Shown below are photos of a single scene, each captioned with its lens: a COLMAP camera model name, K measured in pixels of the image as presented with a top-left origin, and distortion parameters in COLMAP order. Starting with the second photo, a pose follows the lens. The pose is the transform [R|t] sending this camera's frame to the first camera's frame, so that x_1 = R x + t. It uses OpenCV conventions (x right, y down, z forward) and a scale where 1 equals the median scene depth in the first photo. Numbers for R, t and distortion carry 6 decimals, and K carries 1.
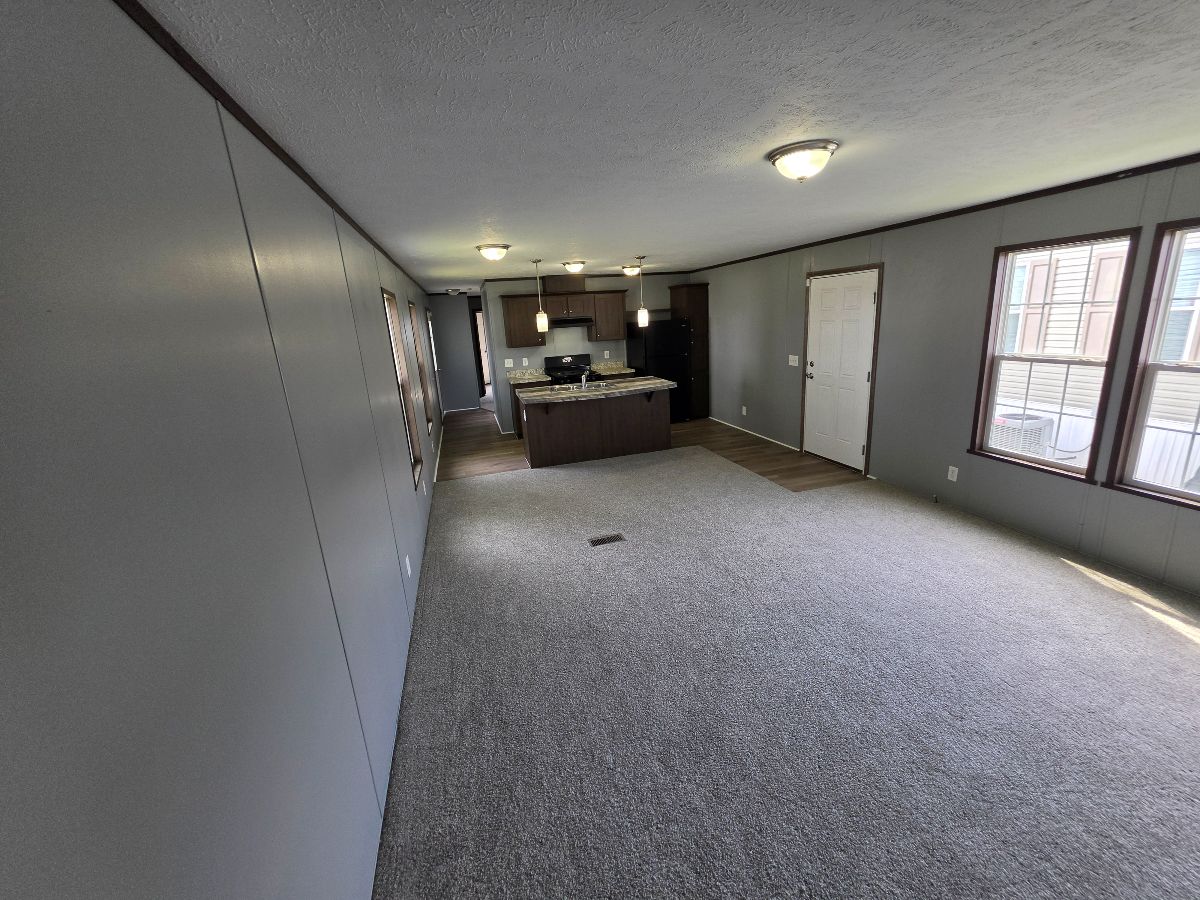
lens RADIAL K [[483.1, 0, 598.8], [0, 483.1, 436.6], [0, 0, 1]] dist [-0.000196, 0.000014]
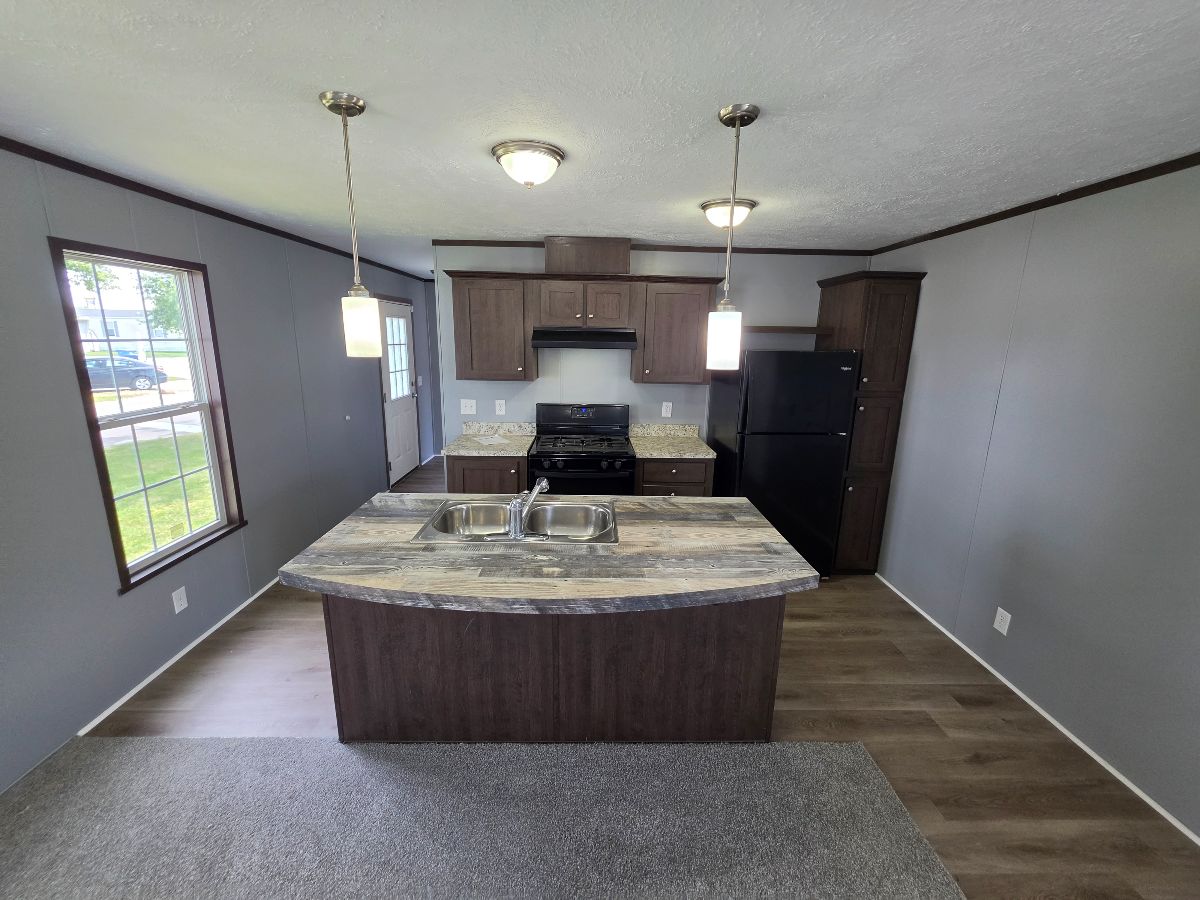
lens RADIAL K [[483.1, 0, 598.8], [0, 483.1, 436.6], [0, 0, 1]] dist [-0.000196, 0.000014]
pose [[0.963641, 0.130857, -0.232963, 0.071680], [-0.138295, 0.990265, -0.015812, -0.131982], [0.228626, 0.047455, 0.972357, 0.533433]]
